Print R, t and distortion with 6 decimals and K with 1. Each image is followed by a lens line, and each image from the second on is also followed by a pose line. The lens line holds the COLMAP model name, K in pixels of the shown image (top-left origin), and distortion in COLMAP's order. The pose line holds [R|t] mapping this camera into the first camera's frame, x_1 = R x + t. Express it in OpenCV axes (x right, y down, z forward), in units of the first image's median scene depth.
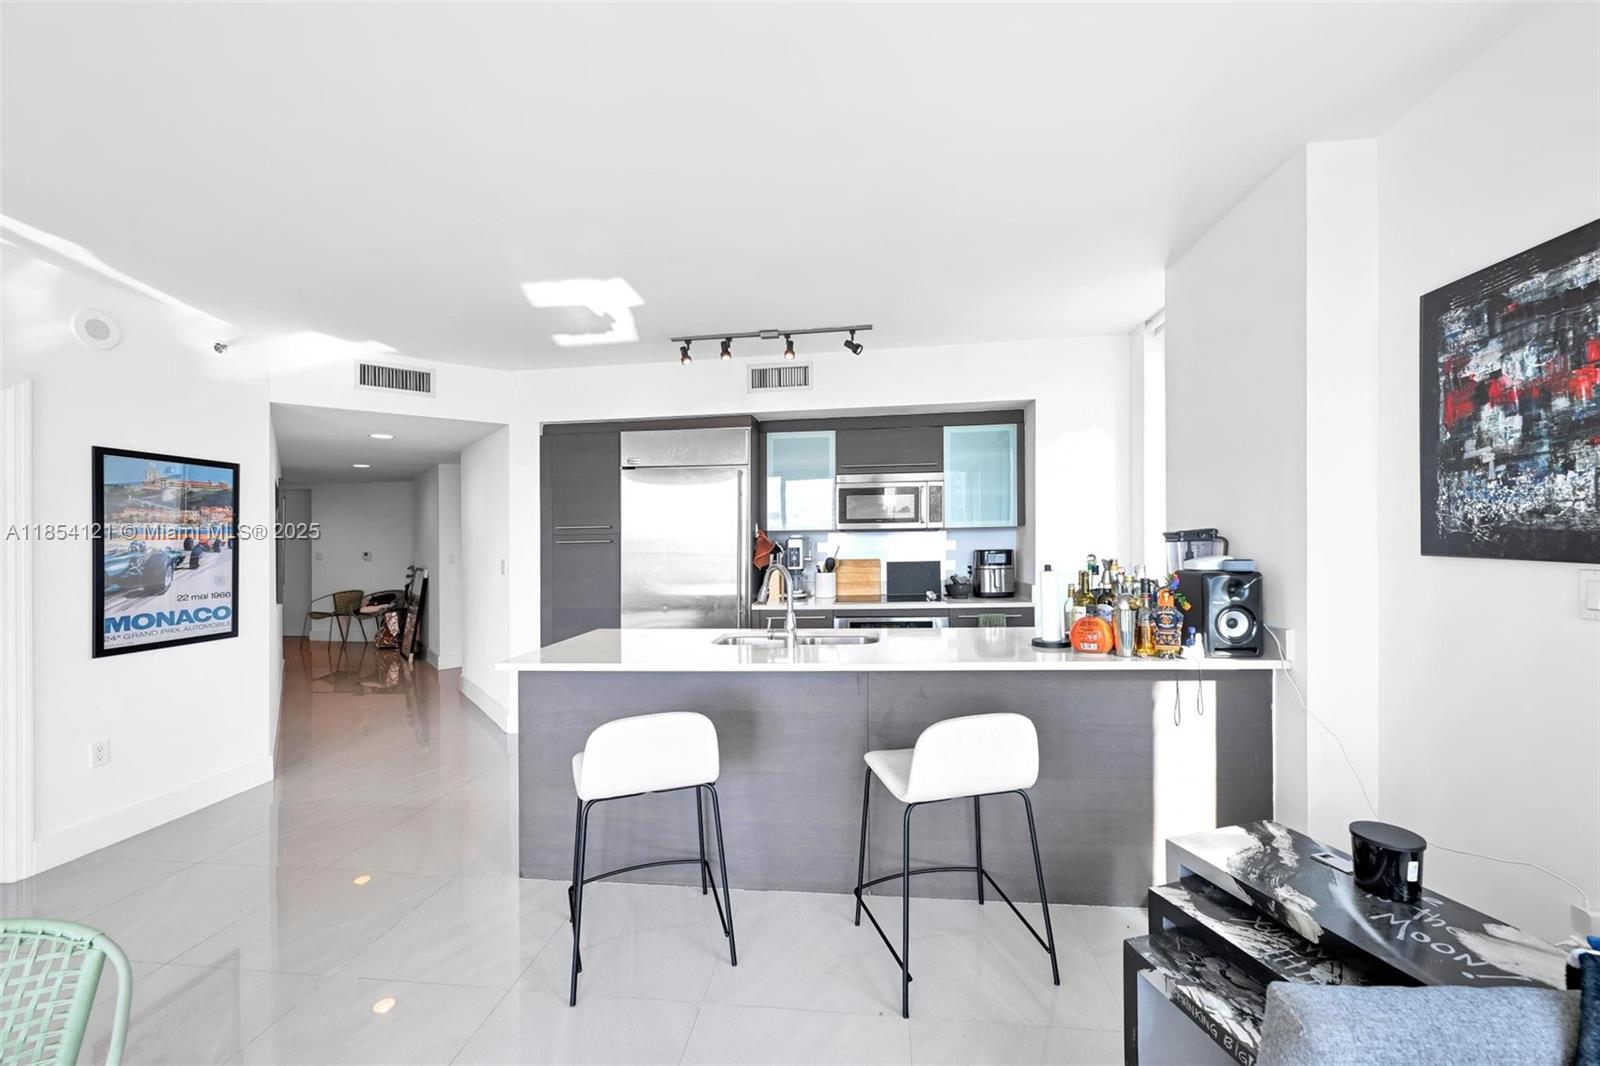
lens RADIAL K [[642.5, 0, 808.7], [0, 642.5, 521.0], [0, 0, 1]] dist [0.005526, -0.000390]
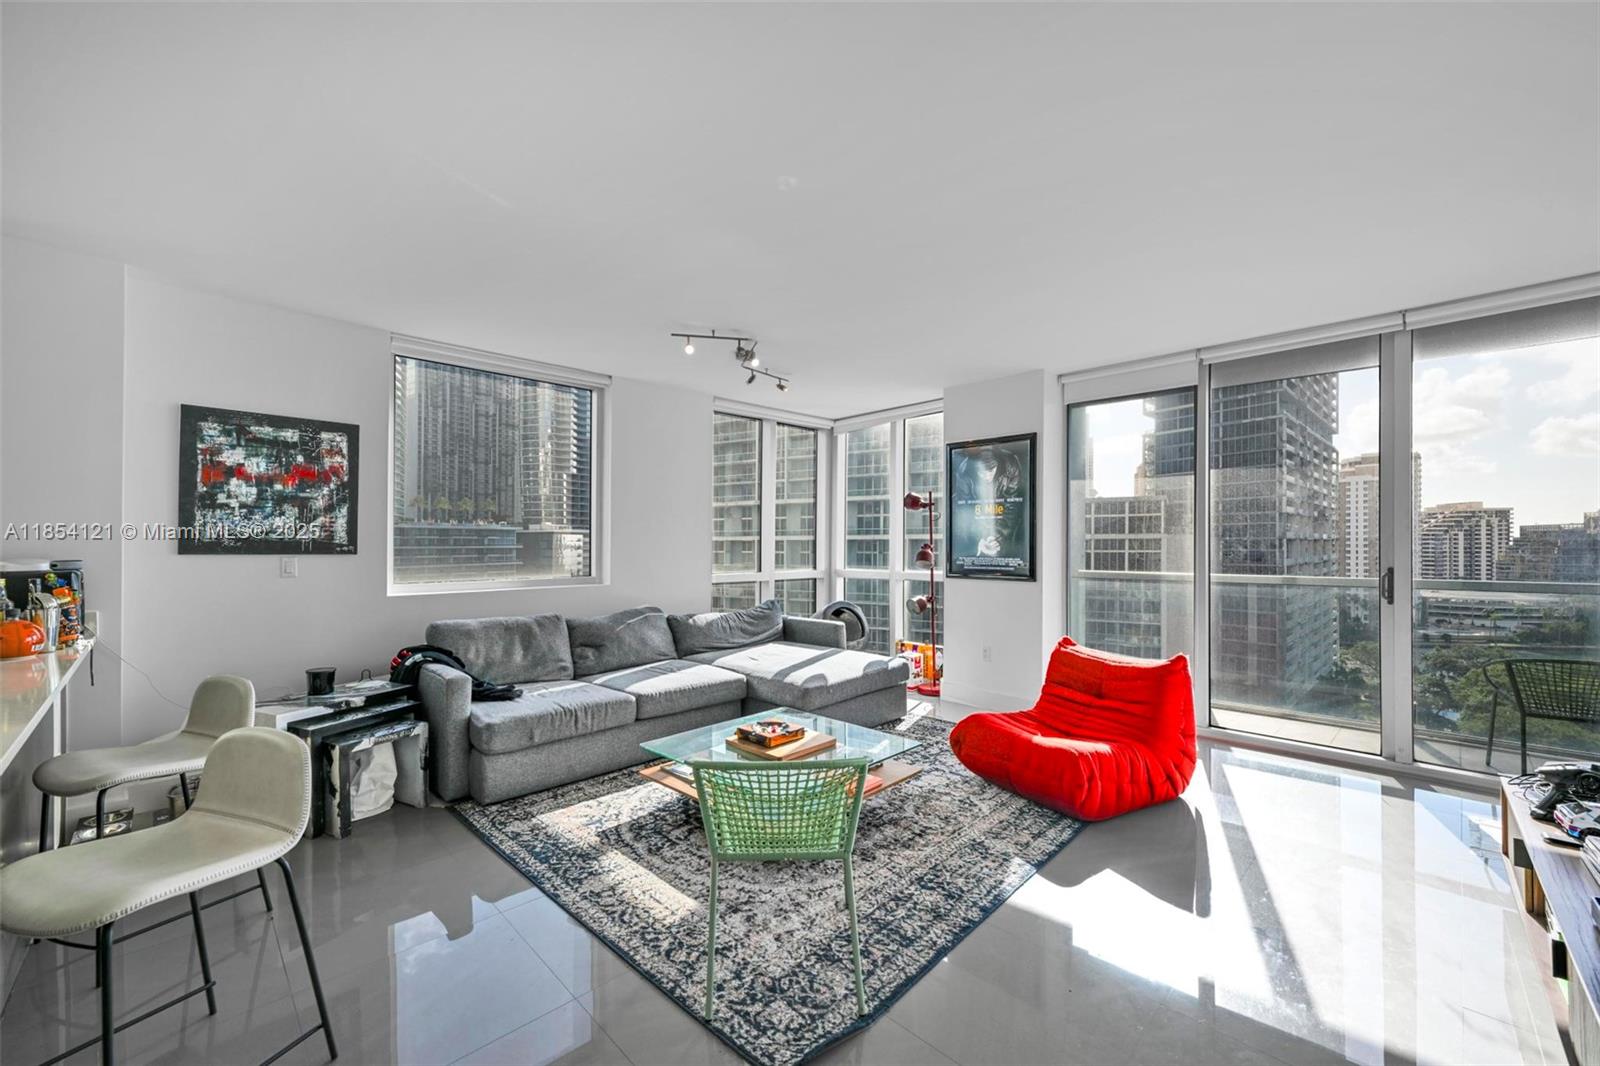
lens RADIAL K [[642.5, 0, 792.0], [0, 642.5, 551.9], [0, 0, 1]] dist [0.005526, -0.000390]
pose [[-0.766357, 0.010260, 0.642333, -0.834274], [-0.000082, 0.999871, -0.016070, 0.043559], [-0.642415, -0.012368, -0.766257, 0.749983]]
